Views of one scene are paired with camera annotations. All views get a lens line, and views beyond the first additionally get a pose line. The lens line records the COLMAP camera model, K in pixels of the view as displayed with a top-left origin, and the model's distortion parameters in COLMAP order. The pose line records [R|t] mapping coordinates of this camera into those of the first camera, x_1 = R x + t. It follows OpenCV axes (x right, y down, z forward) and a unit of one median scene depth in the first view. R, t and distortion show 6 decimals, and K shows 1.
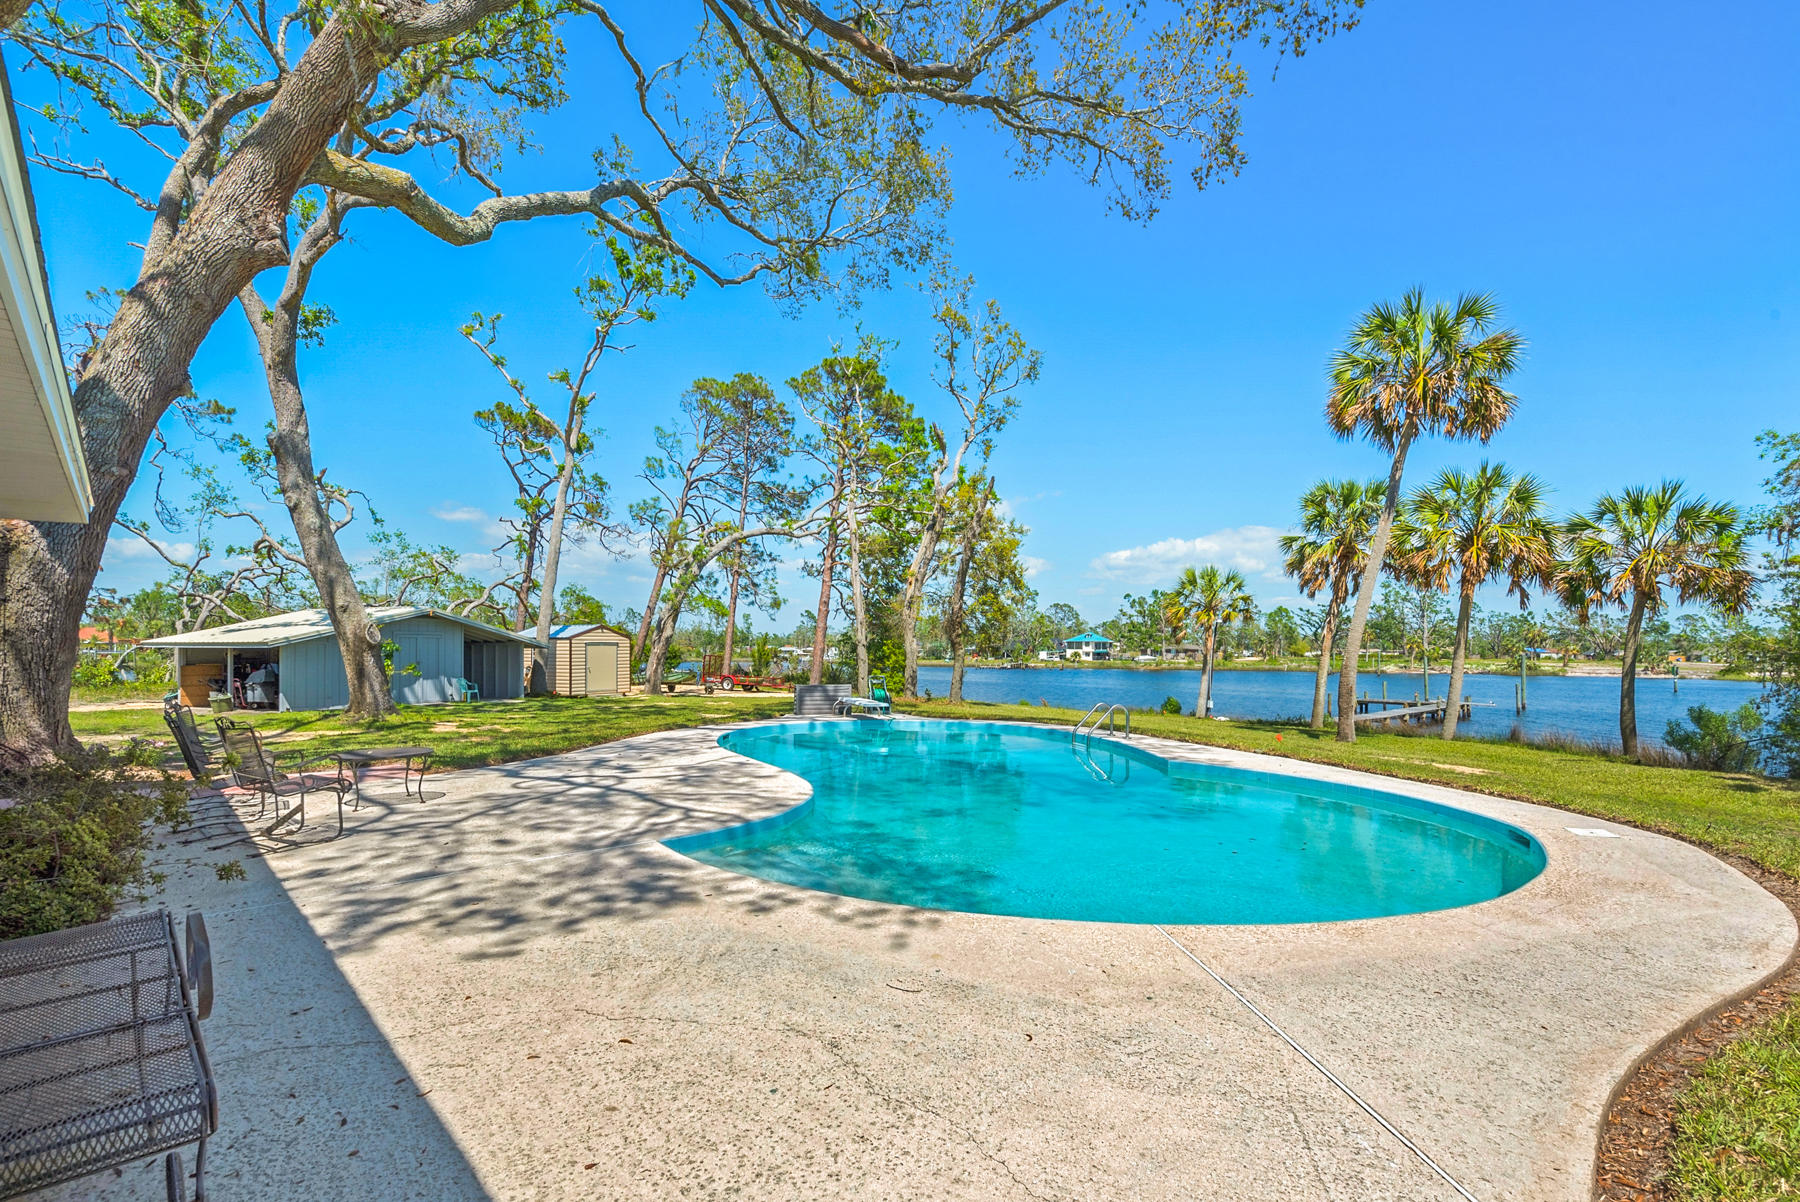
lens RADIAL K [[905.8, 0, 878.5], [0, 905.8, 652.6], [0, 0, 1]] dist [0.004051, 0.000782]
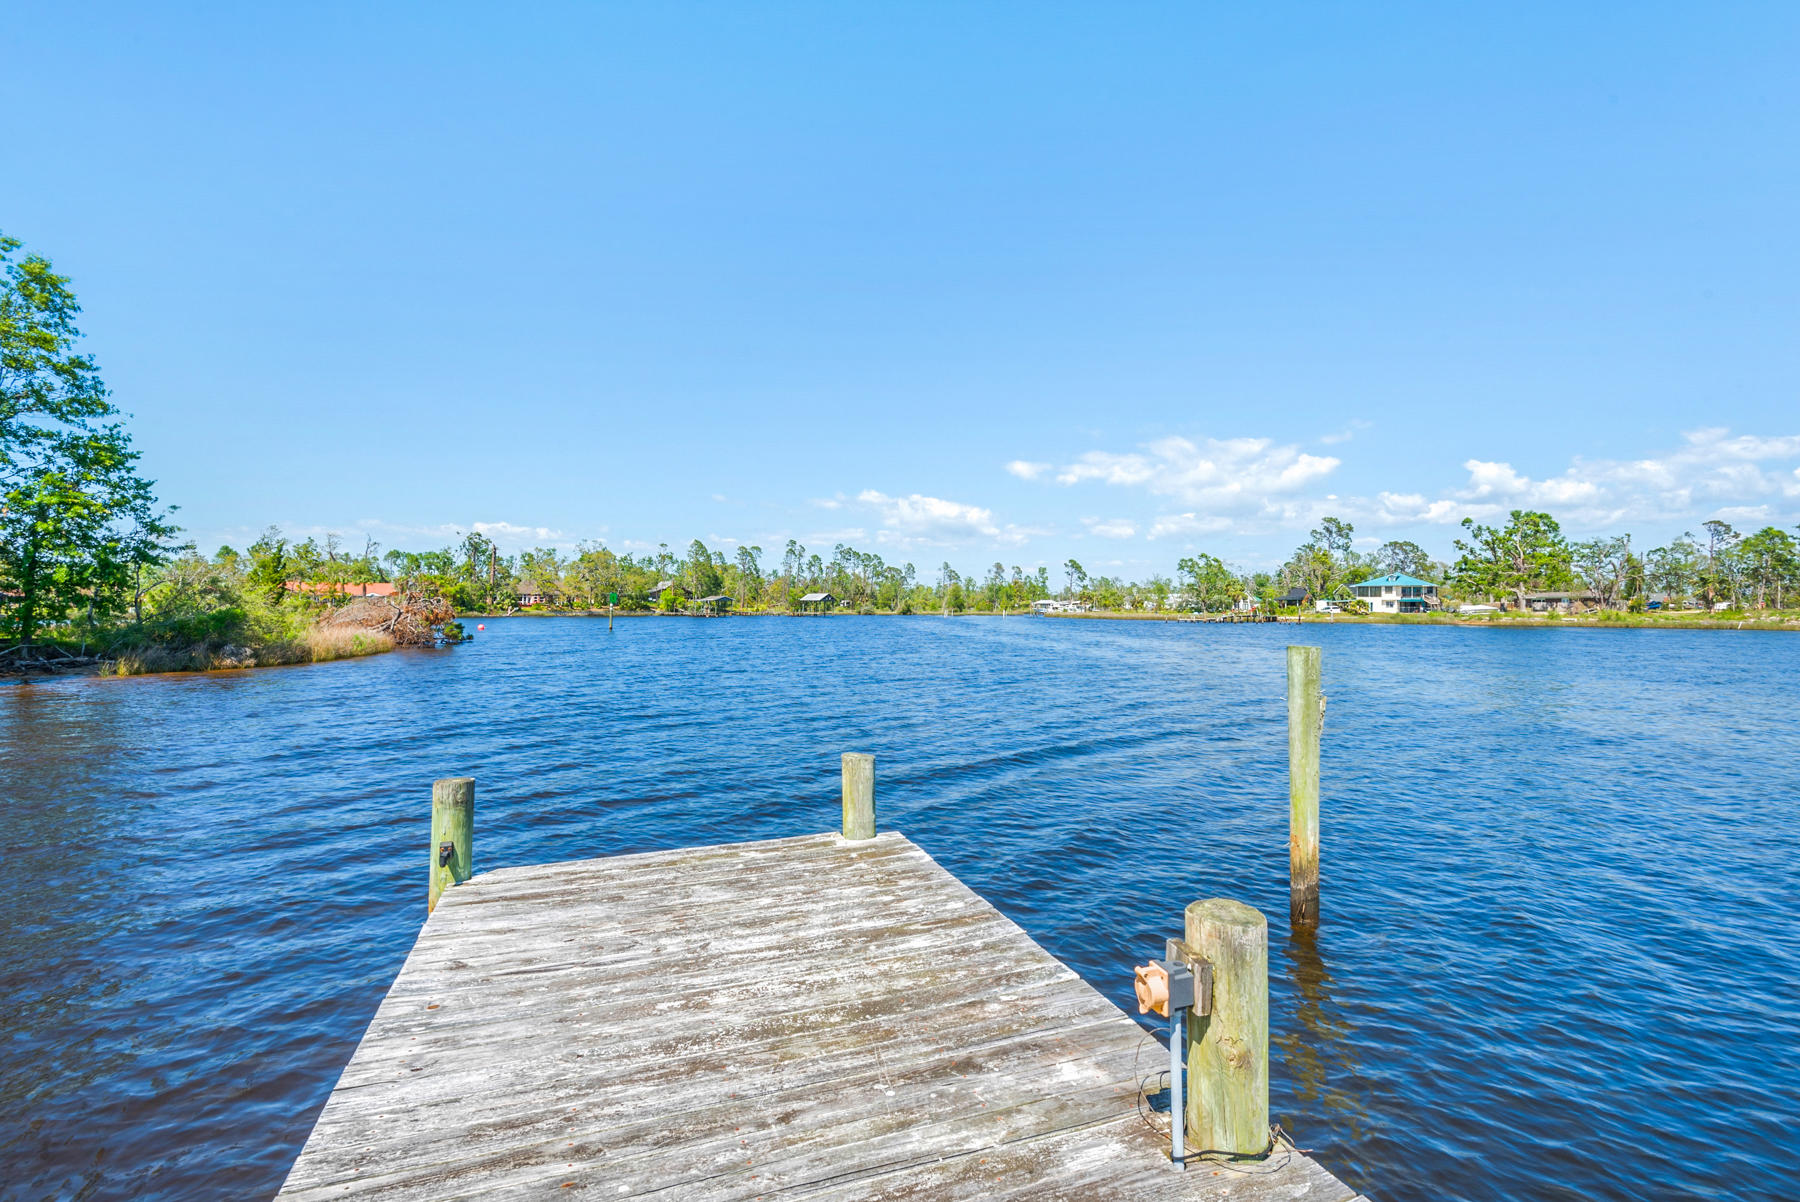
lens RADIAL K [[833.0, 0, 887.4], [0, 833.0, 599.7], [0, 0, 1]] dist [0.001755, -0.000489]
pose [[0.906283, -0.005521, -0.422636, 0.150365], [-0.000199, 0.999909, -0.013491, 0.007279], [0.422672, 0.012311, 0.906199, 0.243317]]
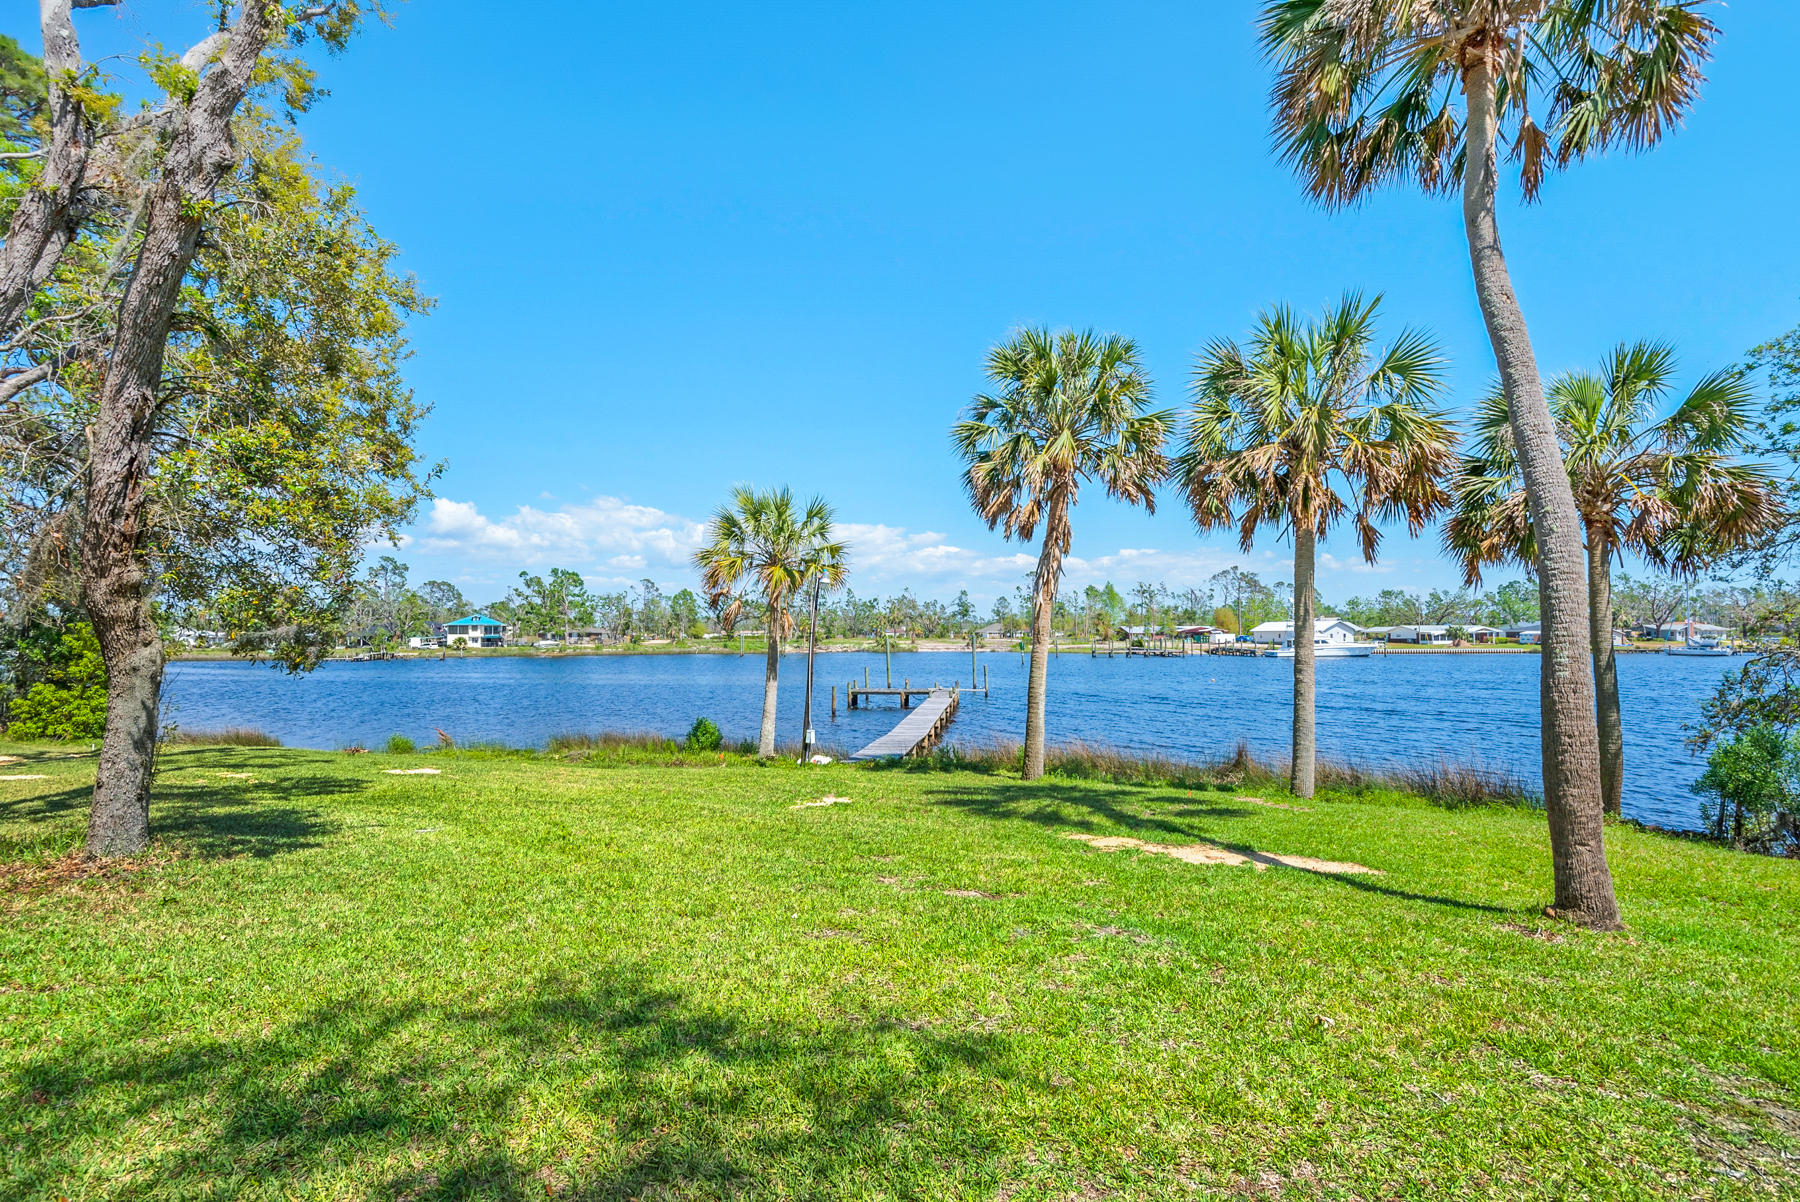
lens RADIAL K [[885.8, 0, 911.8], [0, 885.8, 608.3], [0, 0, 1]] dist [0.021136, 0.000327]
pose [[0.771342, 0.006564, 0.636386, 0.014018], [0.012836, 0.999583, -0.025869, -0.001094], [-0.636291, 0.028122, 0.770937, 0.089760]]
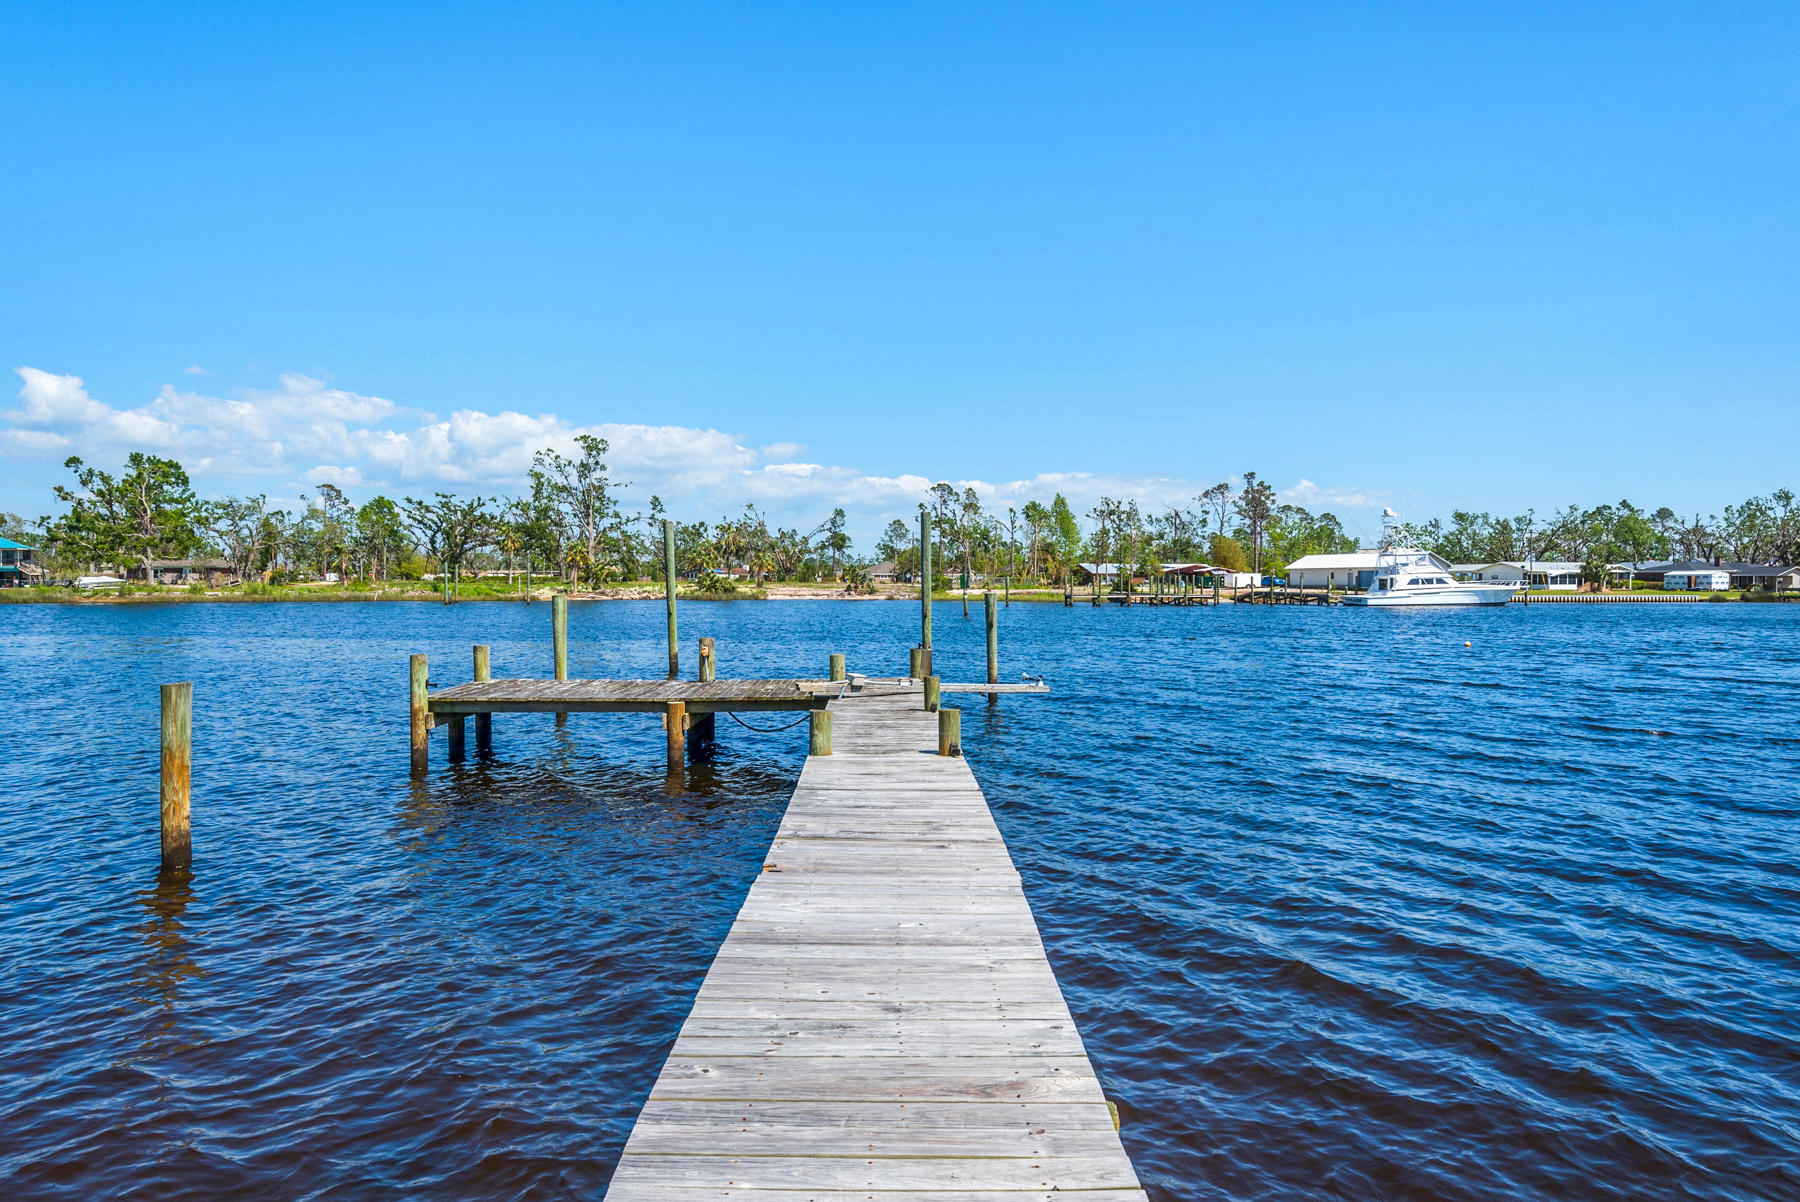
lens RADIAL K [[1201.5, 0, 893.7], [0, 1201.5, 604.0], [0, 0, 1]] dist [0.010141, 0.001105]
pose [[0.694992, -0.020578, 0.718723, 0.113095], [0.008845, 0.999759, 0.020072, 0.008511], [-0.718963, -0.007593, 0.695007, 0.210649]]
